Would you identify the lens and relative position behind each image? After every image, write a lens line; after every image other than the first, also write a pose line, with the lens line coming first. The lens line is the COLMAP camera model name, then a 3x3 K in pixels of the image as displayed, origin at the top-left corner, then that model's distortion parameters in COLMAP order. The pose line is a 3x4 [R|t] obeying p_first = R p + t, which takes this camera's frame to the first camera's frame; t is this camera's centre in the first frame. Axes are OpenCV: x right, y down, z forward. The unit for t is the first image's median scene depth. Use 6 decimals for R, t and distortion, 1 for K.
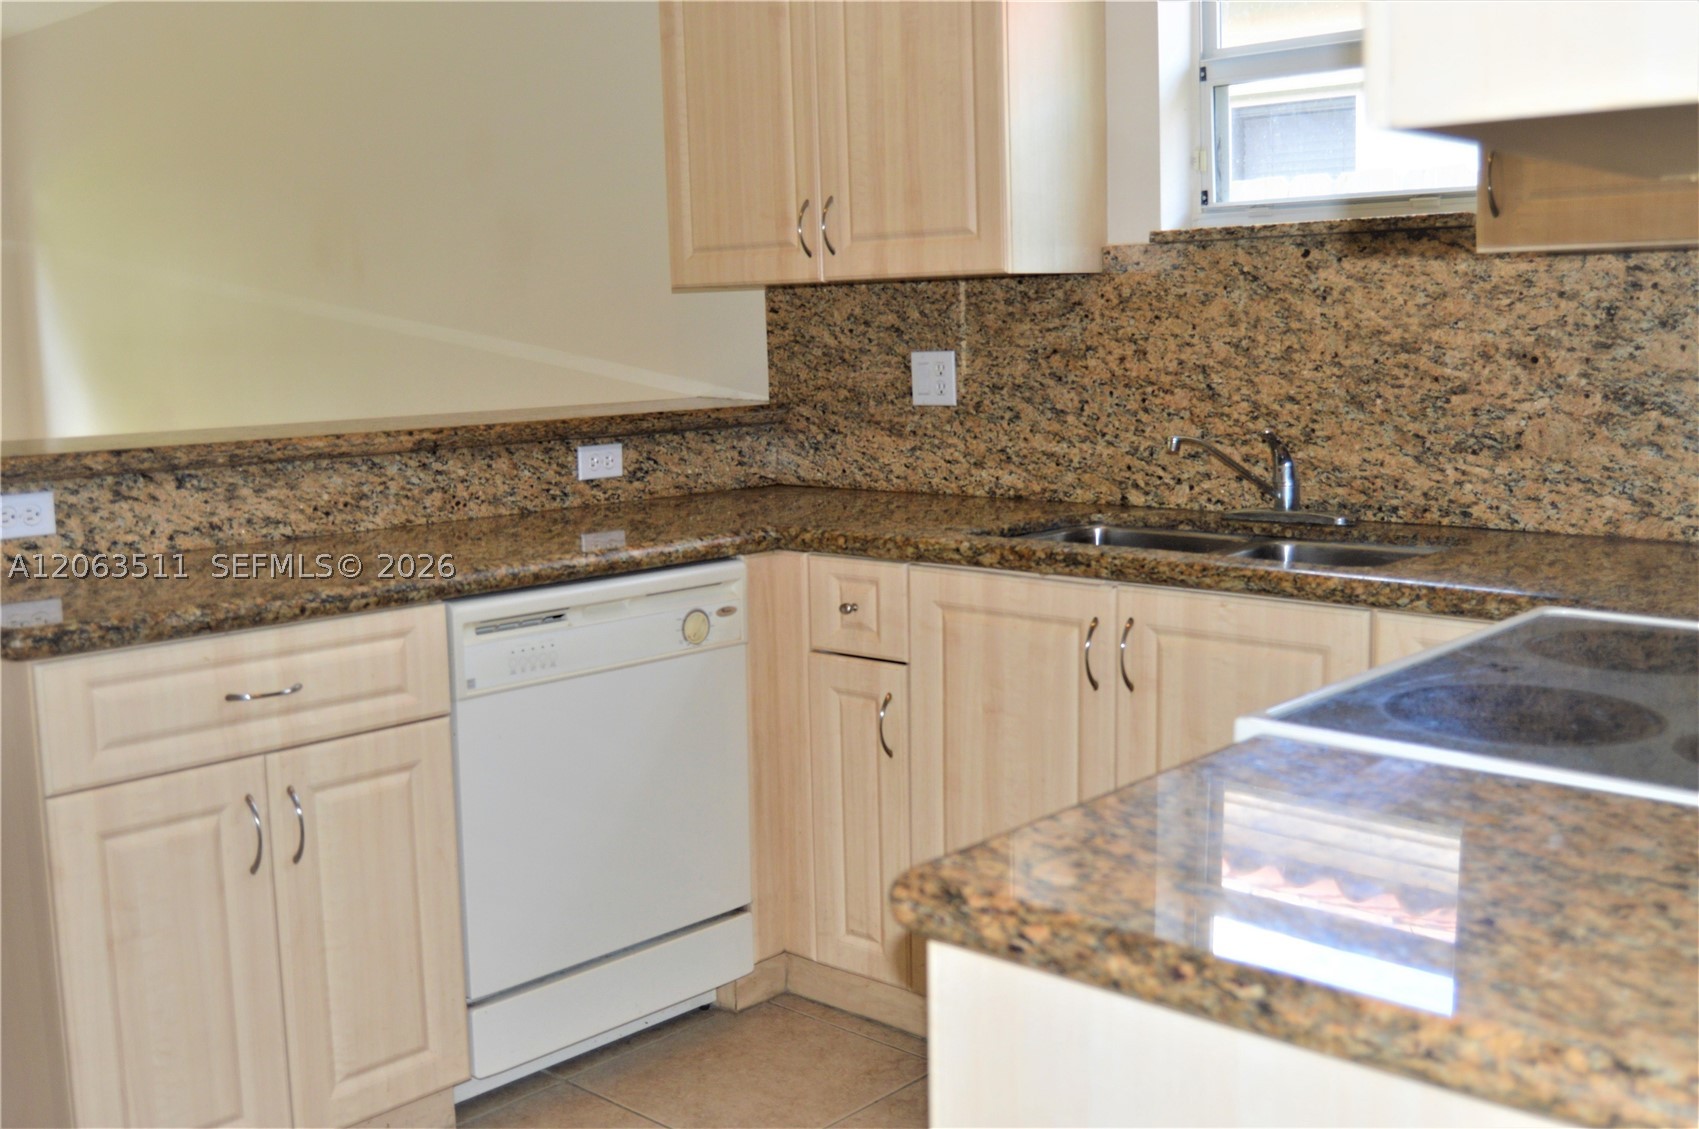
lens RADIAL K [[1717.7, 0, 867.2], [0, 1717.7, 570.6], [0, 0, 1]] dist [-0.051916, 0.000000]
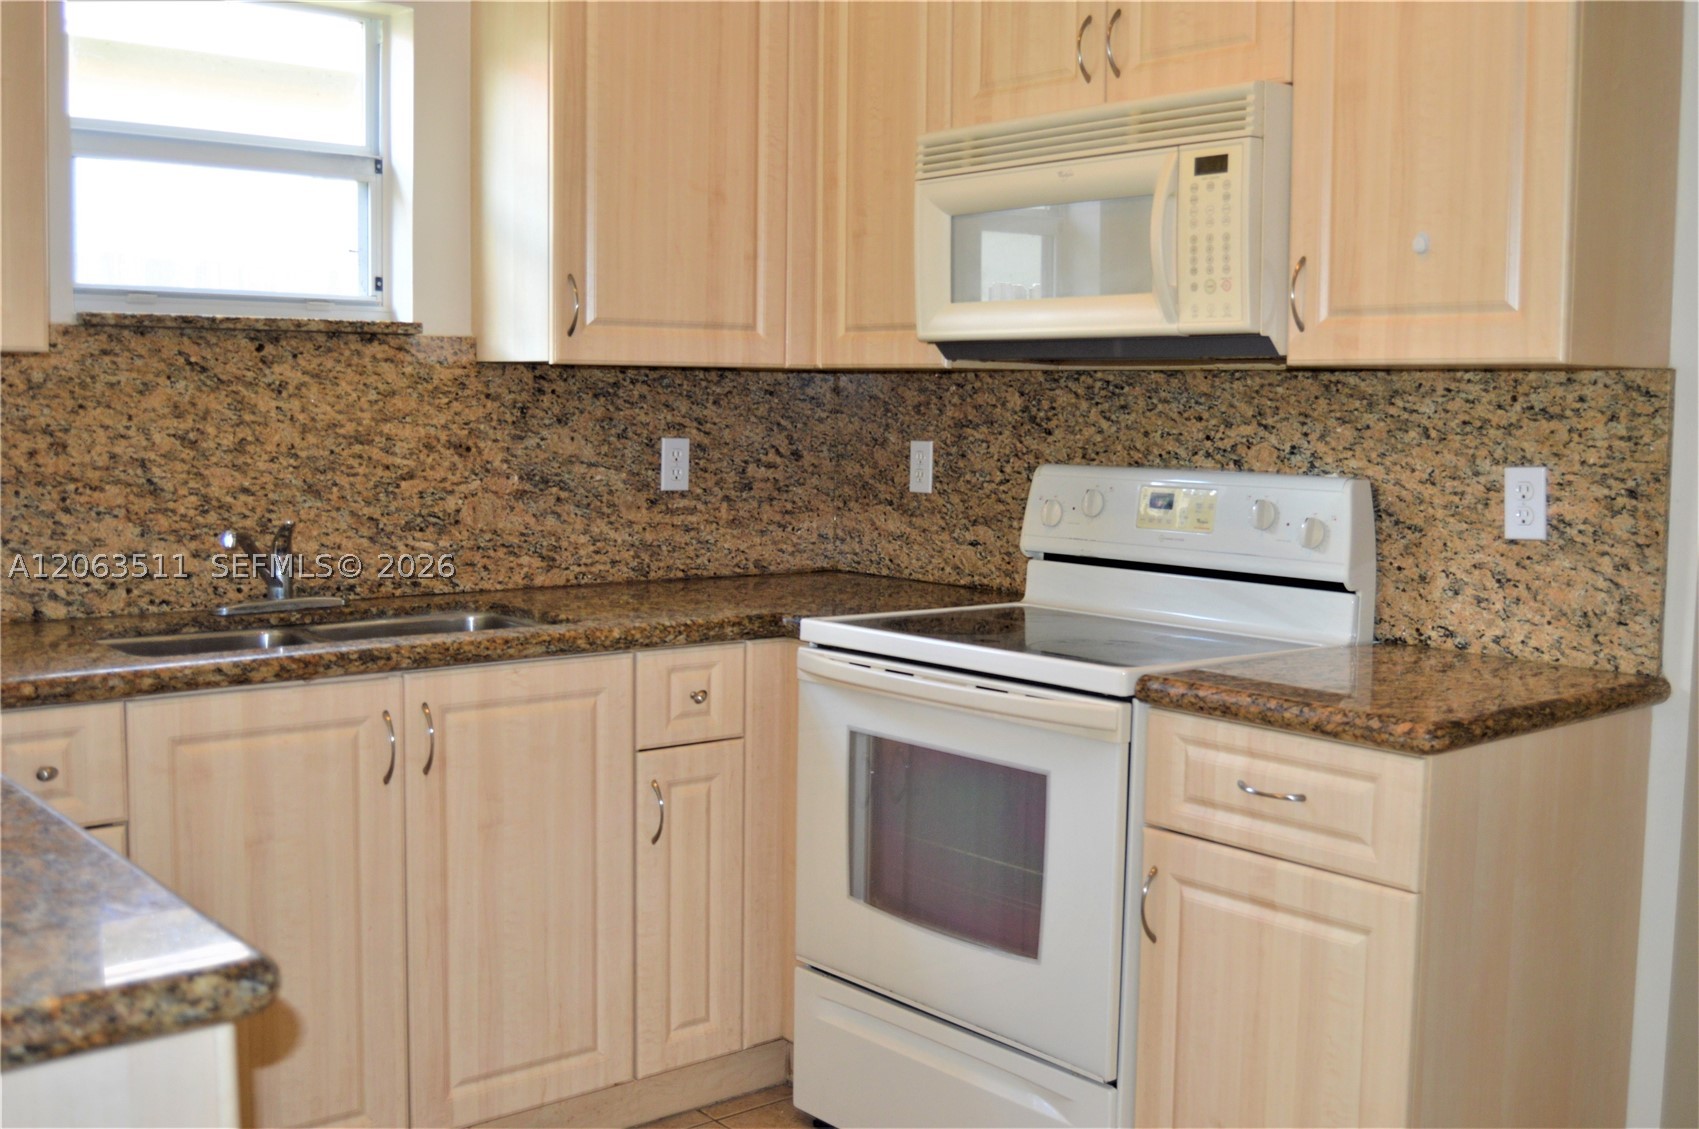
lens RADIAL K [[1717.7, 0, 856.1], [0, 1717.7, 554.4], [0, 0, 1]] dist [-0.051916, 0.000000]
pose [[0.138991, -0.055880, 0.988716, -0.693564], [0.132989, 0.990416, 0.037281, -0.052680], [-0.981323, 0.126307, 0.145090, 0.505861]]
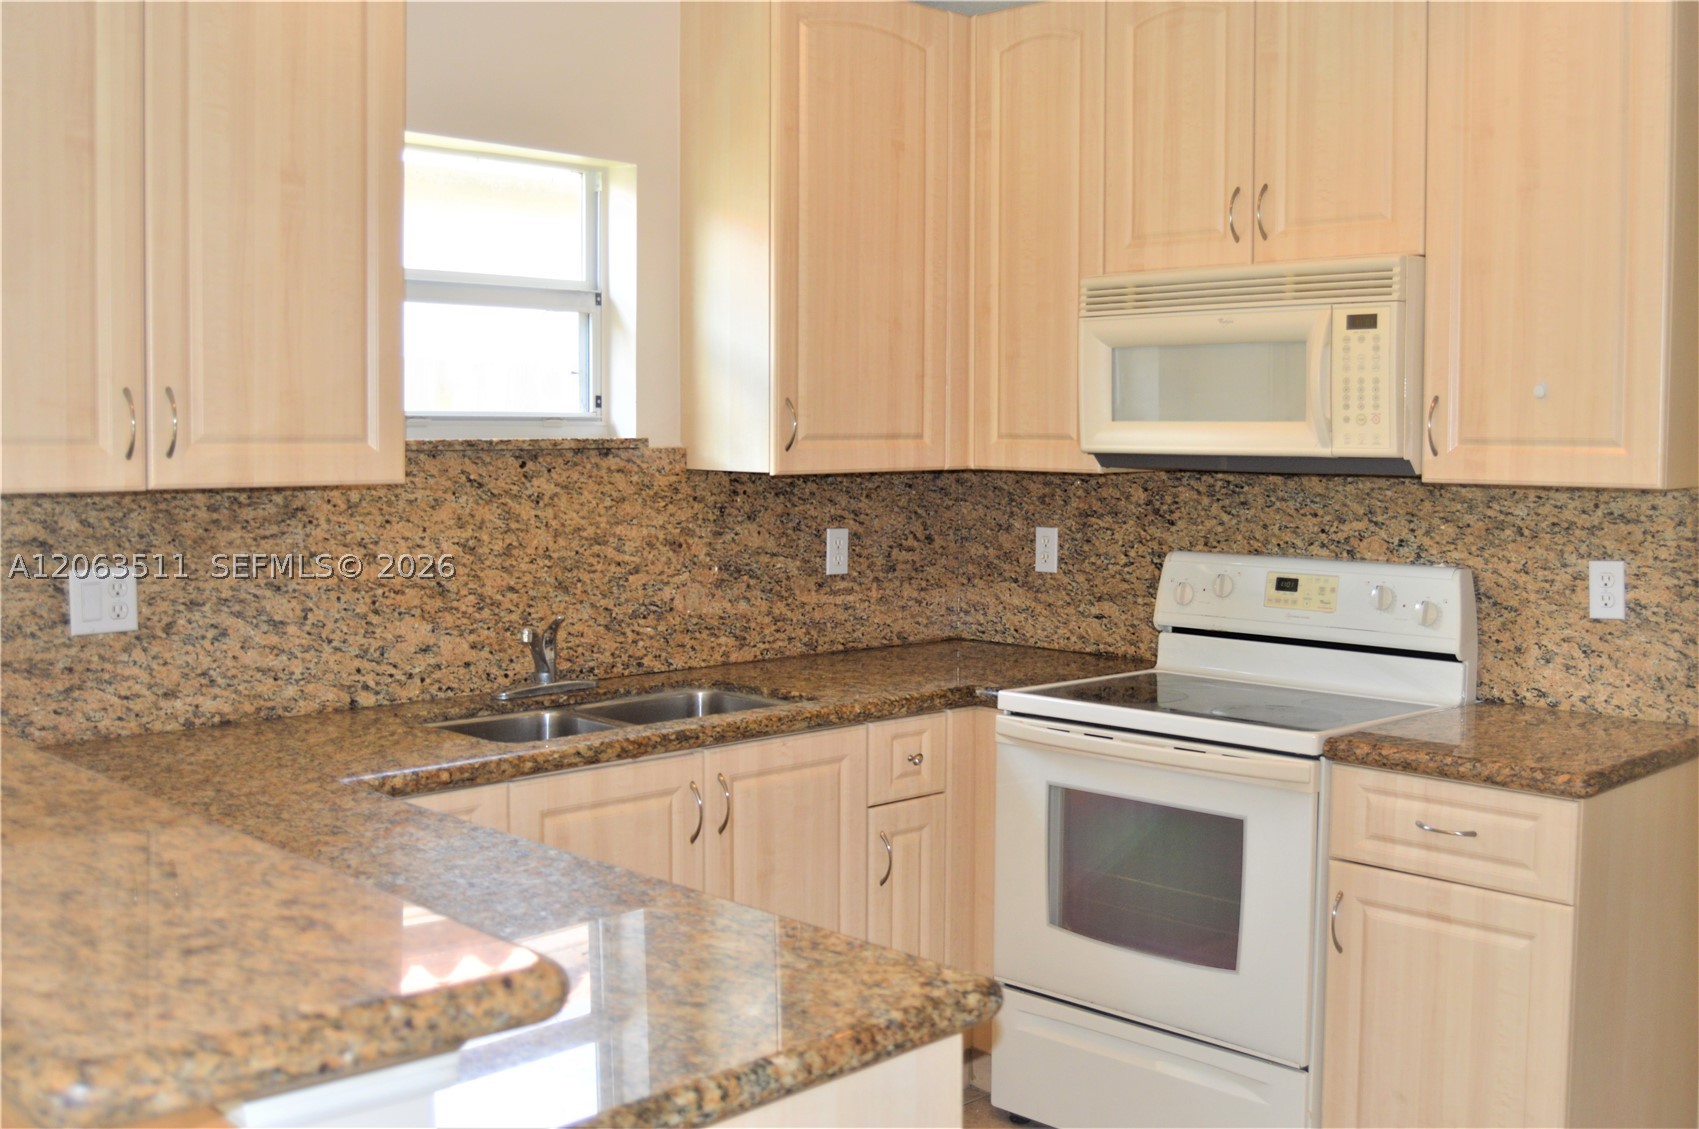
lens RADIAL K [[1717.7, 0, 861.3], [0, 1717.7, 560.5], [0, 0, 1]] dist [-0.051916, 0.000000]
pose [[0.060423, -0.045938, 0.997115, -0.888521], [0.145609, 0.988660, 0.036725, -0.126975], [-0.987495, 0.142970, 0.066427, 0.685208]]
